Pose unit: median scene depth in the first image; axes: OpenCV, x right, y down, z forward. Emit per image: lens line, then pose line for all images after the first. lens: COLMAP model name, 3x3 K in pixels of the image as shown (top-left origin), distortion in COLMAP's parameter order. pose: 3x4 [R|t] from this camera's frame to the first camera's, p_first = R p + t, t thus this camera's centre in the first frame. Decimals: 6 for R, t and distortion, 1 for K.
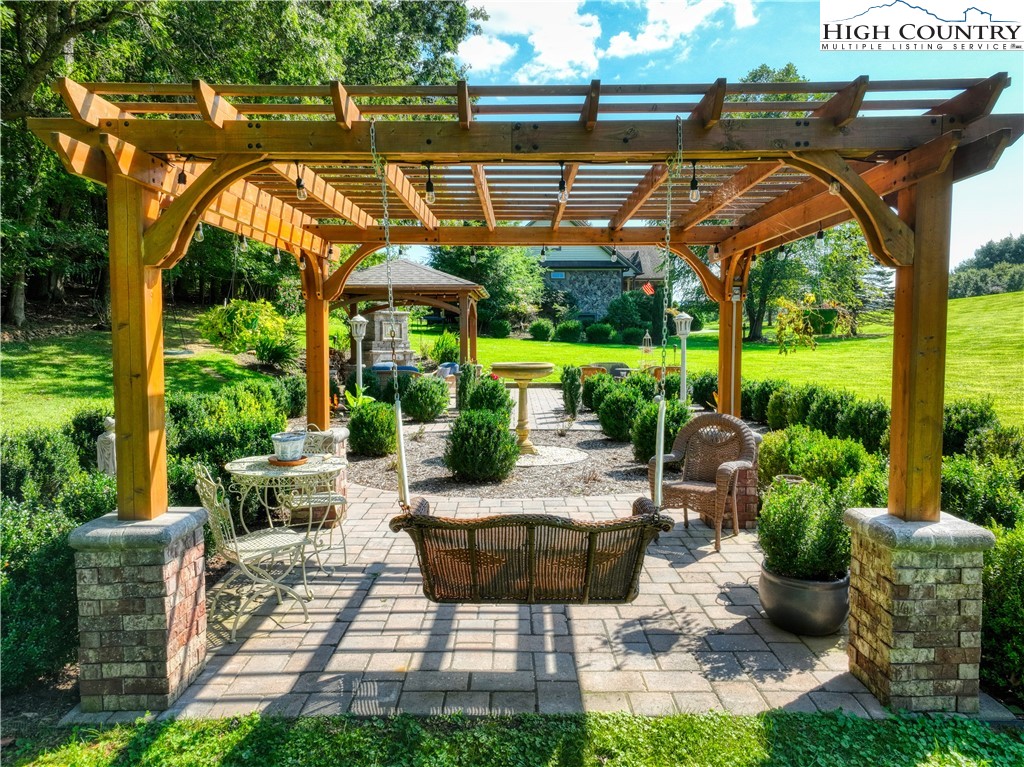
lens RADIAL K [[719.2, 0, 512.0], [0, 719.2, 383.5], [0, 0, 1]] dist [-0.000311, 0.012640]
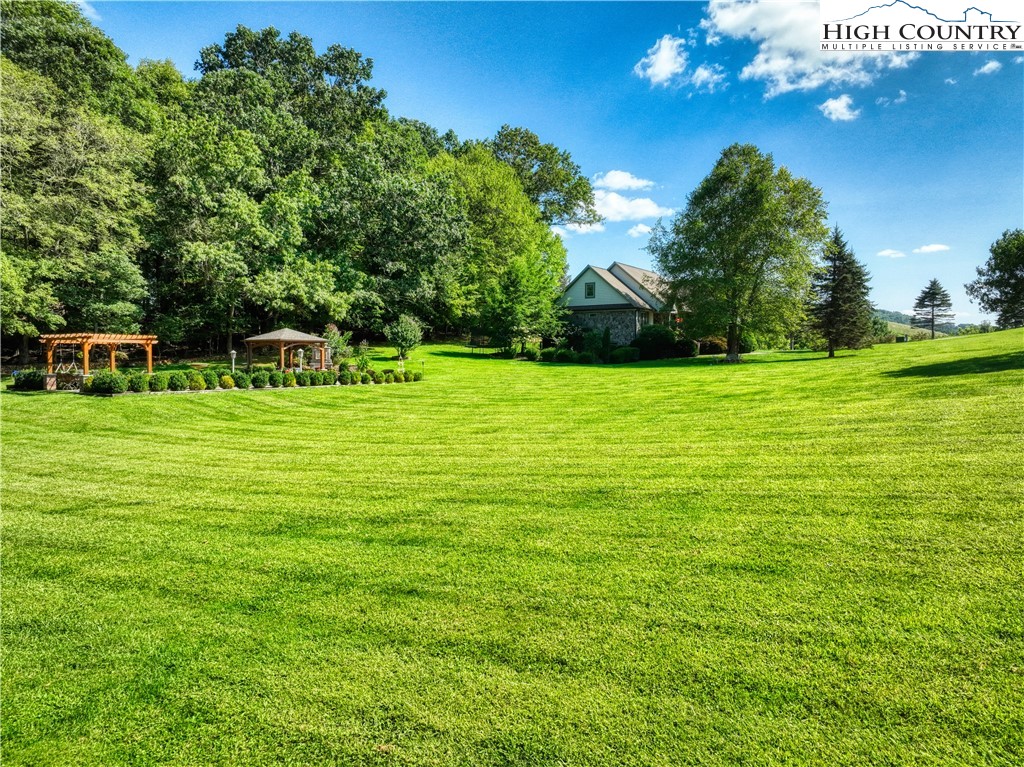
lens RADIAL K [[713.0, 0, 530.4], [0, 713.0, 380.4], [0, 0, 1]] dist [-0.065356, 0.066699]
pose [[0.842867, 0.014127, -0.537936, 0.869969], [-0.033694, 0.999079, -0.026556, 0.024857], [0.537065, 0.040508, 0.842567, -0.304707]]
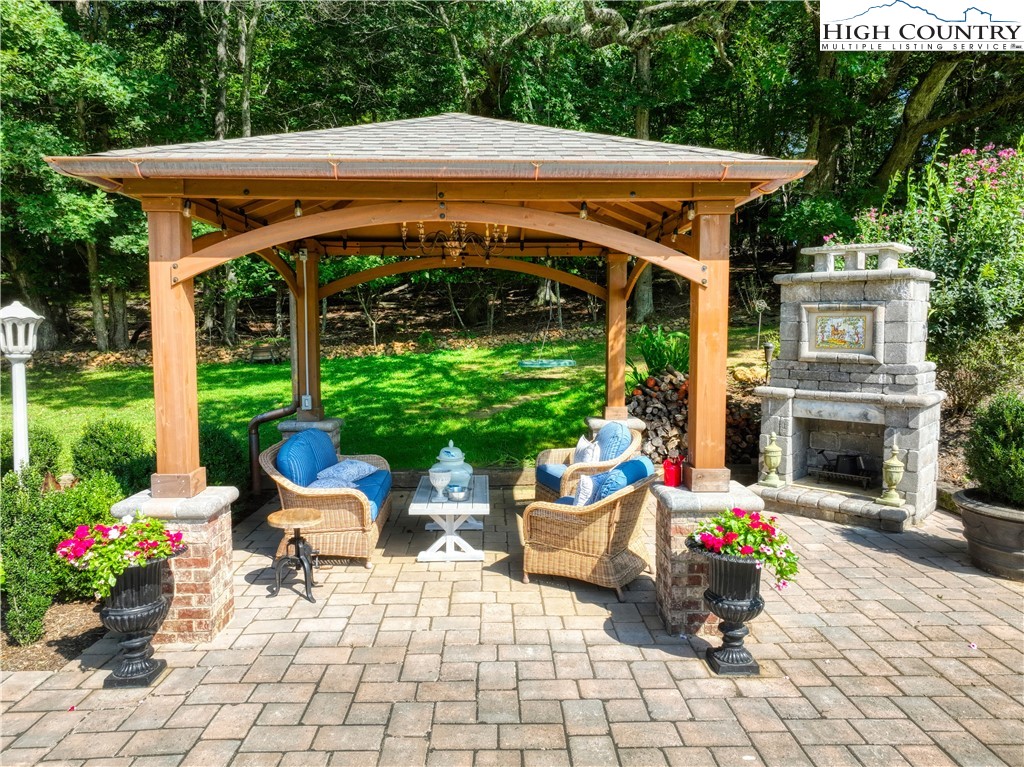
lens RADIAL K [[721.1, 0, 512.0], [0, 721.1, 383.5], [0, 0, 1]] dist [-0.013002, 0.025122]
pose [[0.041112, 0.081764, -0.995803, 0.080199], [-0.063701, 0.994833, 0.079054, -0.034764], [0.997122, 0.060184, 0.046108, 0.441718]]
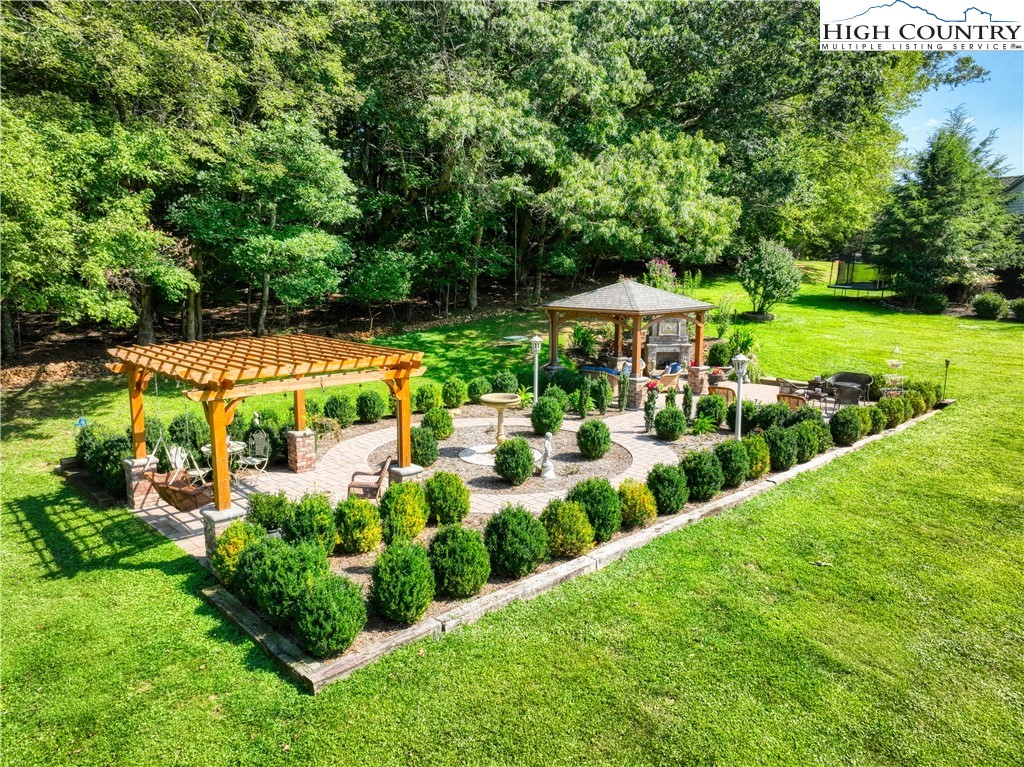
lens RADIAL K [[719.2, 0, 512.0], [0, 719.2, 383.5], [0, 0, 1]] dist [-0.000311, 0.012640]
pose [[0.691578, 0.115058, -0.713079, 0.271856], [-0.045521, 0.992212, 0.115949, -0.057018], [0.720866, -0.047728, 0.691429, -0.010586]]
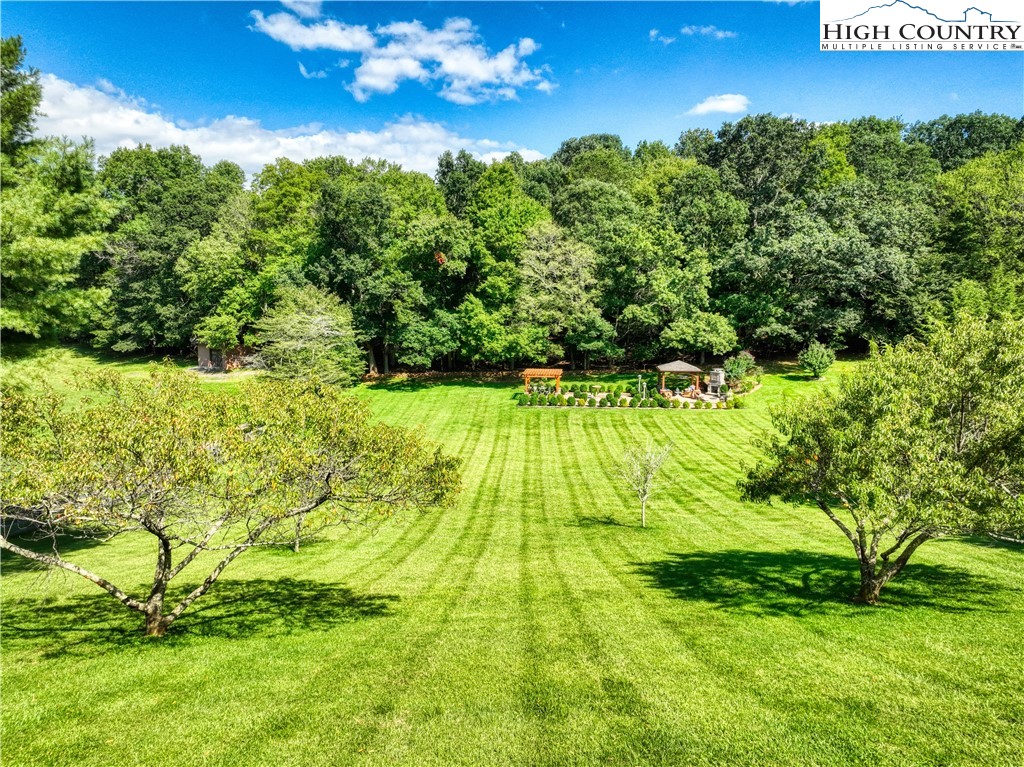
lens RADIAL K [[719.2, 0, 512.0], [0, 719.2, 383.5], [0, 0, 1]] dist [-0.000311, 0.012640]
pose [[-0.086171, 0.123080, -0.988648, 1.678493], [-0.064538, 0.989566, 0.128819, -0.217106], [0.994188, 0.074906, -0.077329, 0.173353]]
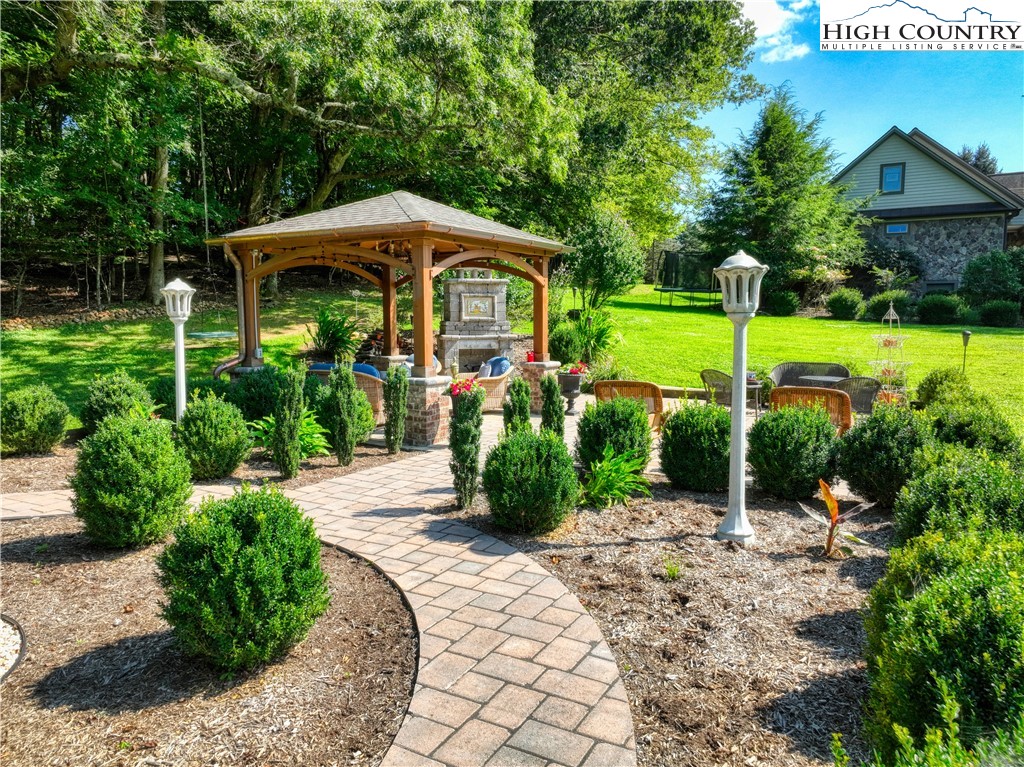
lens RADIAL K [[721.1, 0, 512.0], [0, 721.1, 383.5], [0, 0, 1]] dist [-0.013002, 0.025122]
pose [[0.869389, 0.047844, -0.491807, 0.109083], [-0.031838, 0.998657, 0.040870, -0.015099], [0.493102, -0.019874, 0.869744, 0.215191]]
